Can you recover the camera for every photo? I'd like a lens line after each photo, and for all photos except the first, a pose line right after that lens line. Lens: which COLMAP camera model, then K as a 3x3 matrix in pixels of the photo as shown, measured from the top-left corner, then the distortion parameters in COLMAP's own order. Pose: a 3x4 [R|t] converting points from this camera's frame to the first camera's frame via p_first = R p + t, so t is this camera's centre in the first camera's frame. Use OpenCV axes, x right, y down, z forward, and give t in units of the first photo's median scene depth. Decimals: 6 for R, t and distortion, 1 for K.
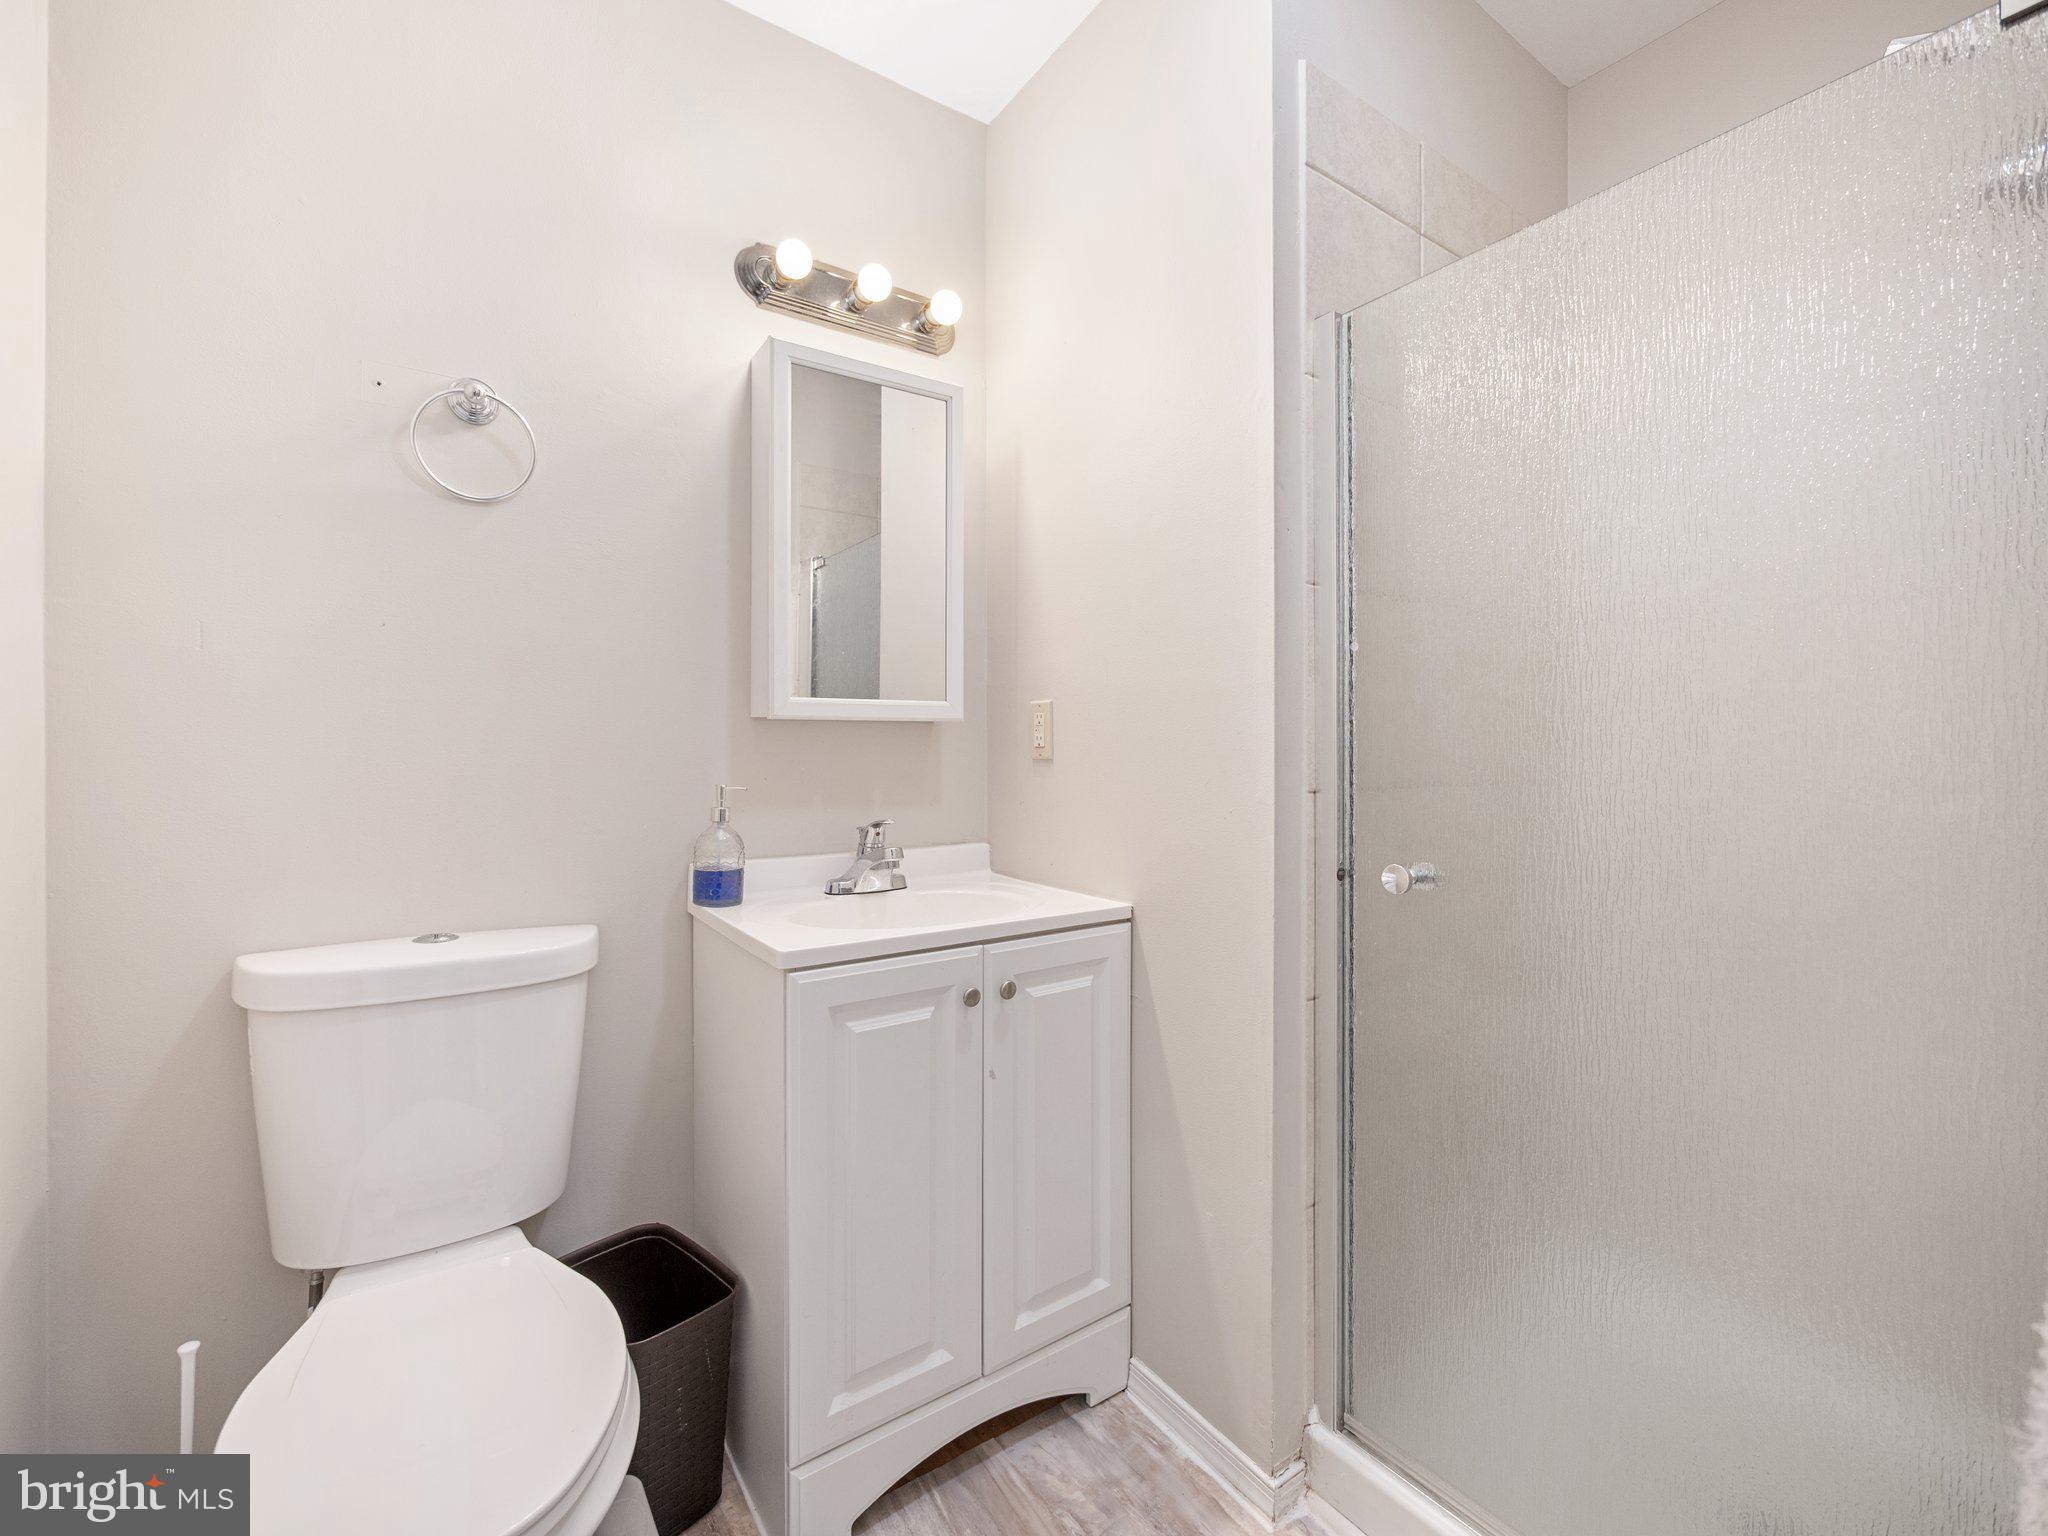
lens RADIAL K [[867.2, 0, 1018.9], [0, 867.2, 740.2], [0, 0, 1]] dist [-0.003289, -0.000574]
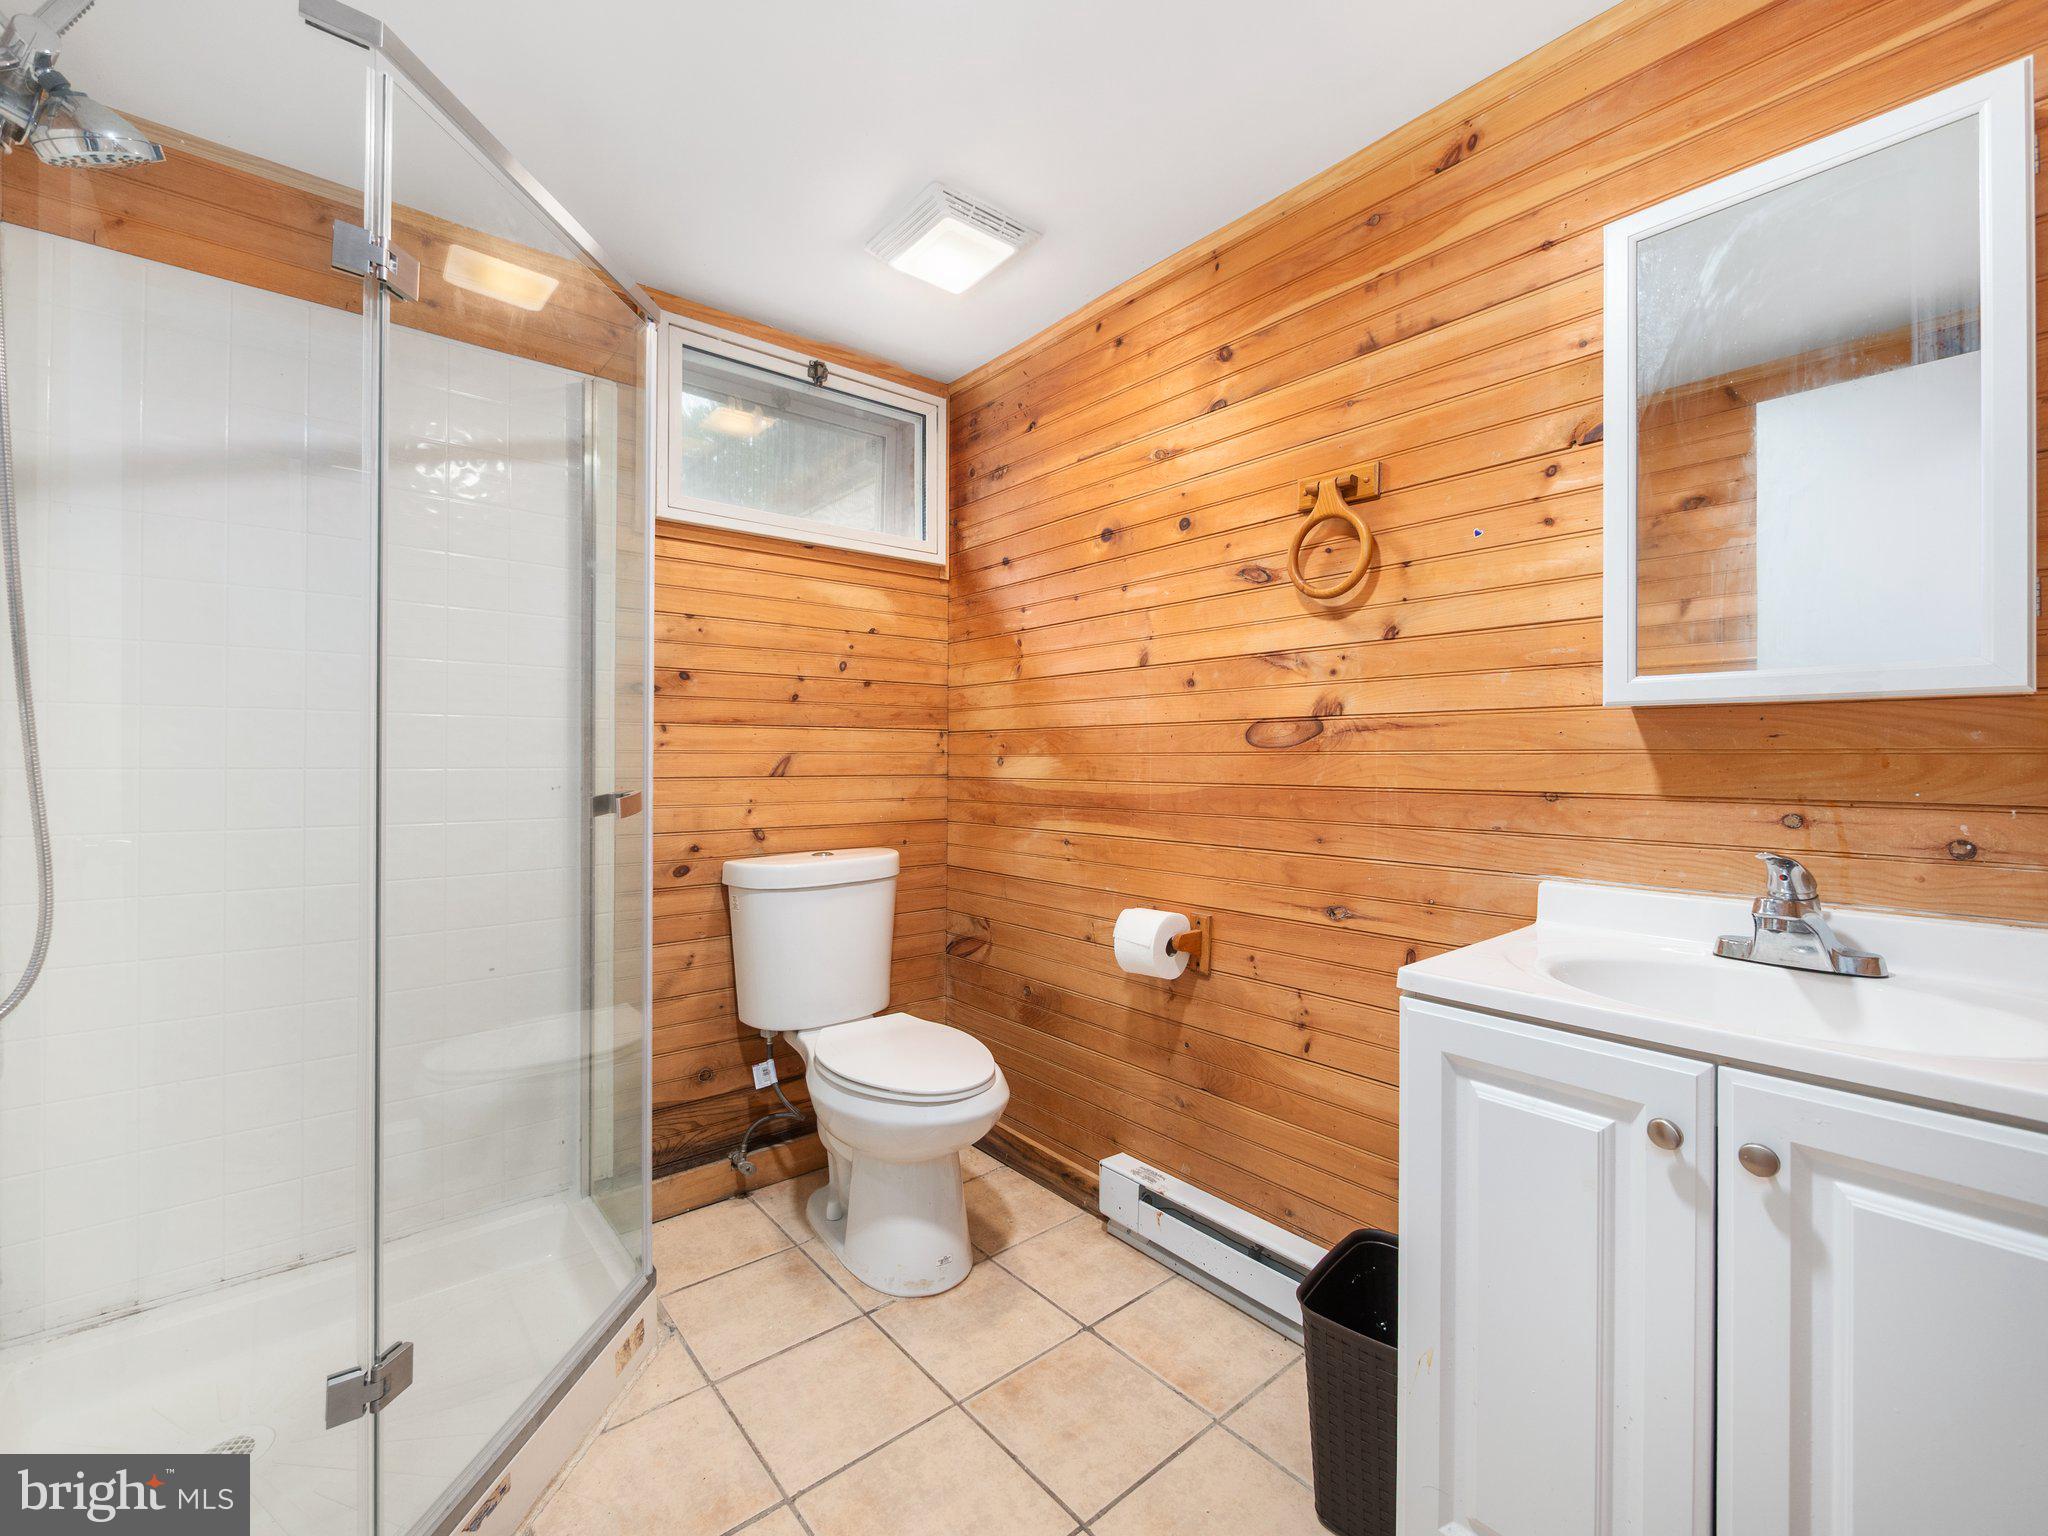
lens RADIAL K [[867.2, 0, 1018.9], [0, 867.2, 740.2], [0, 0, 1]] dist [-0.003289, -0.000574]
pose [[0.088917, -0.006928, -0.996015, 0.544935], [0.013513, 0.999892, -0.005749, 0.002277], [0.995947, -0.012948, 0.089001, 0.472160]]
